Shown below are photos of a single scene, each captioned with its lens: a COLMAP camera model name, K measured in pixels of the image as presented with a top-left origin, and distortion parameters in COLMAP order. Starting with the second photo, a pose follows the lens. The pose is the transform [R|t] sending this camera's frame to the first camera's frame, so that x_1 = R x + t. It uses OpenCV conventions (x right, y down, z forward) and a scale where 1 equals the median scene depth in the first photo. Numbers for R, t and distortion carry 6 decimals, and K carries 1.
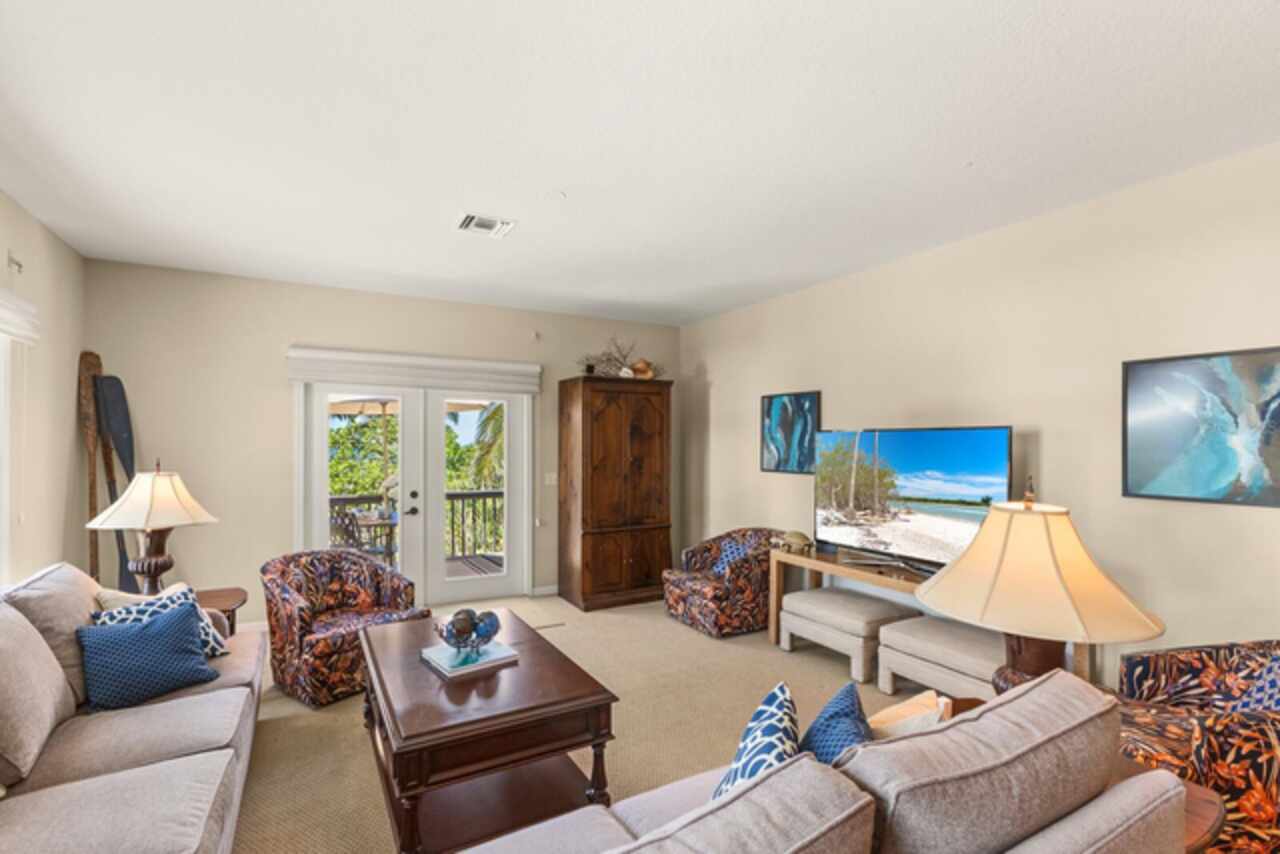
lens RADIAL K [[588.2, 0, 640.4], [0, 588.2, 437.2], [0, 0, 1]] dist [-0.001607, -0.000157]
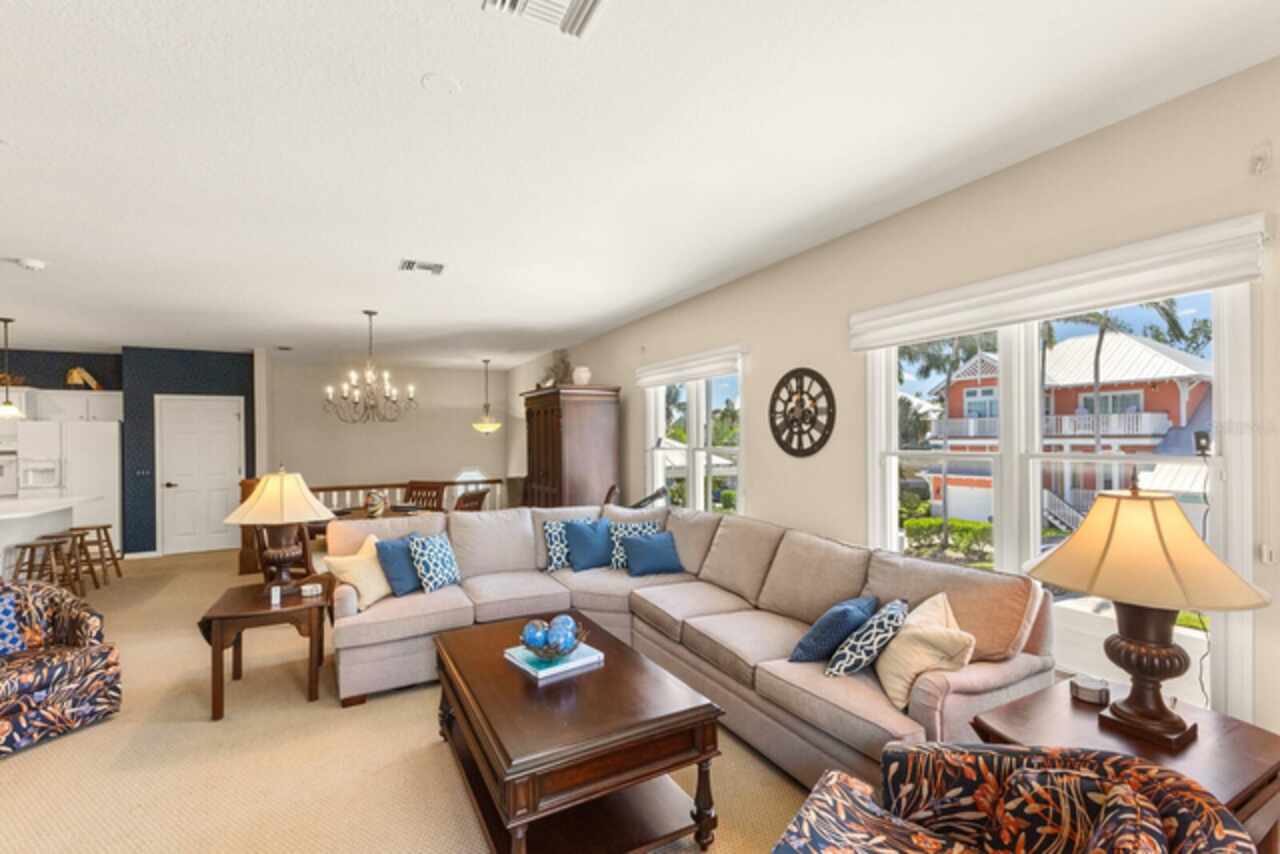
lens RADIAL K [[556.6, 0, 639.2], [0, 556.6, 431.2], [0, 0, 1]] dist [-0.003783, -0.000312]
pose [[-0.999651, 0.006921, 0.025482, -0.301753], [0.006301, 0.999684, -0.024335, 0.010892], [-0.025643, -0.024166, -0.999379, 1.293240]]
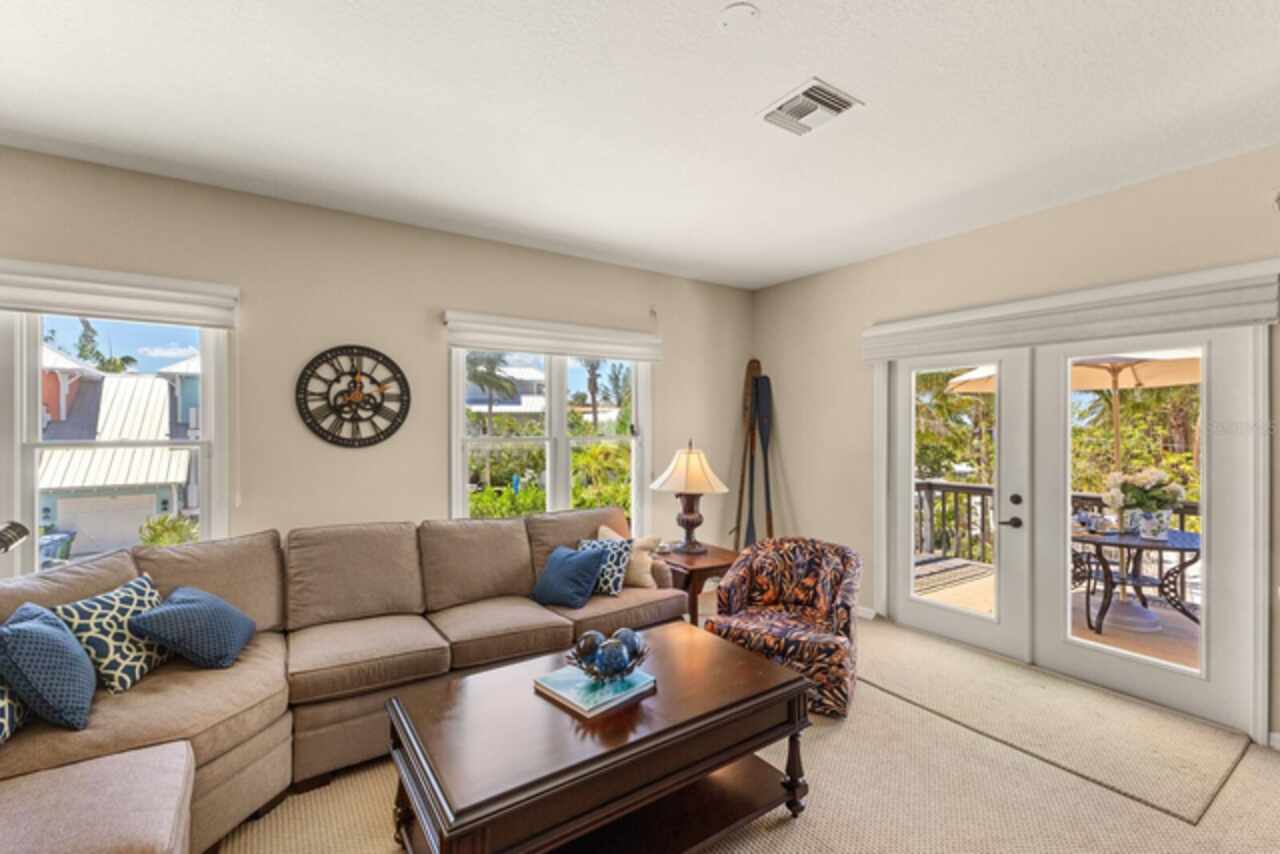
lens RADIAL K [[556.6, 0, 640.5], [0, 556.6, 431.1], [0, 0, 1]] dist [-0.003783, -0.000312]
pose [[0.081499, 0.003699, -0.996667, 0.328798], [0.011956, 0.999918, 0.004689, 0.009933], [0.996602, -0.012298, 0.081448, 0.667665]]
